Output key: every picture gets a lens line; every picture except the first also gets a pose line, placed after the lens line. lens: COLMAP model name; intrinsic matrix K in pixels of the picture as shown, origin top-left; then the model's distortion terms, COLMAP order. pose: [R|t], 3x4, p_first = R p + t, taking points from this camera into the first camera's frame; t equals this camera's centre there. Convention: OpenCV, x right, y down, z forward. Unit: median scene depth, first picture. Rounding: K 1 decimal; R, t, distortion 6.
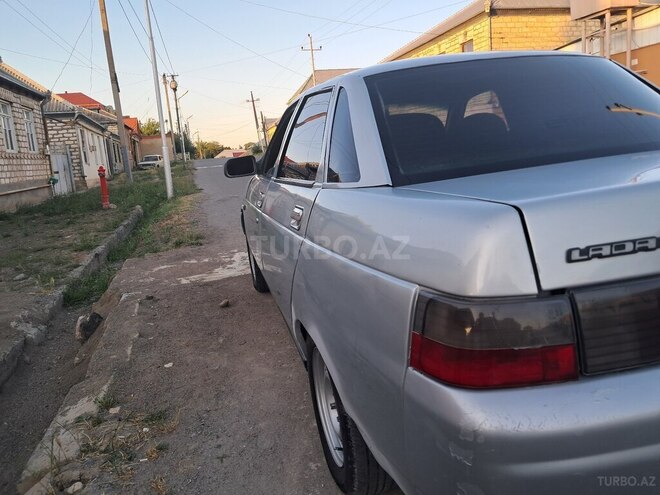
lens RADIAL K [[515.8, 0, 341.5], [0, 515.8, 228.8], [0, 0, 1]] dist [0.009708, 0.000471]
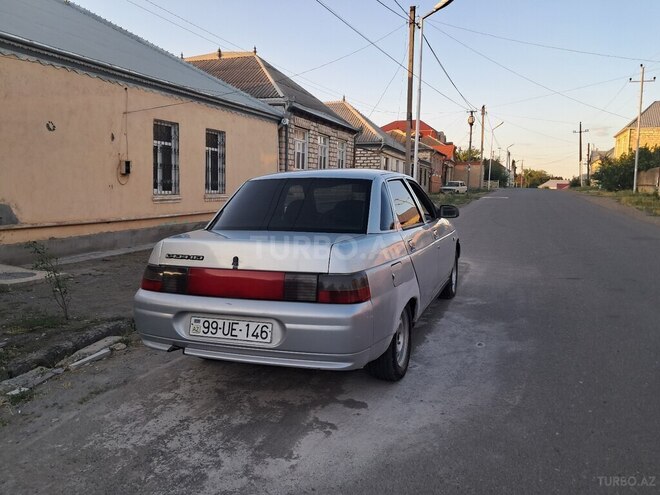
lens RADIAL K [[508.3, 0, 331.1], [0, 508.3, 239.6], [0, 0, 1]] dist [0.012003, -0.005553]
pose [[0.809822, 0.152400, -0.566536, 0.141859], [-0.167862, 0.985490, 0.025154, -0.014174], [0.562148, 0.074730, 0.823653, -0.050802]]
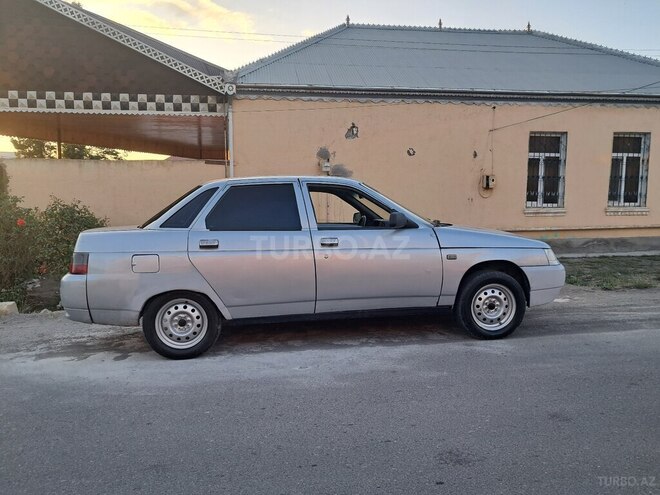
lens RADIAL K [[503.8, 0, 341.3], [0, 503.8, 249.2], [0, 0, 1]] dist [0.013008, 0.005079]
pose [[-0.100593, 0.179141, -0.978667, 0.246852], [-0.140287, 0.971275, 0.192207, -0.054835], [0.984988, 0.156629, -0.072573, 0.172734]]
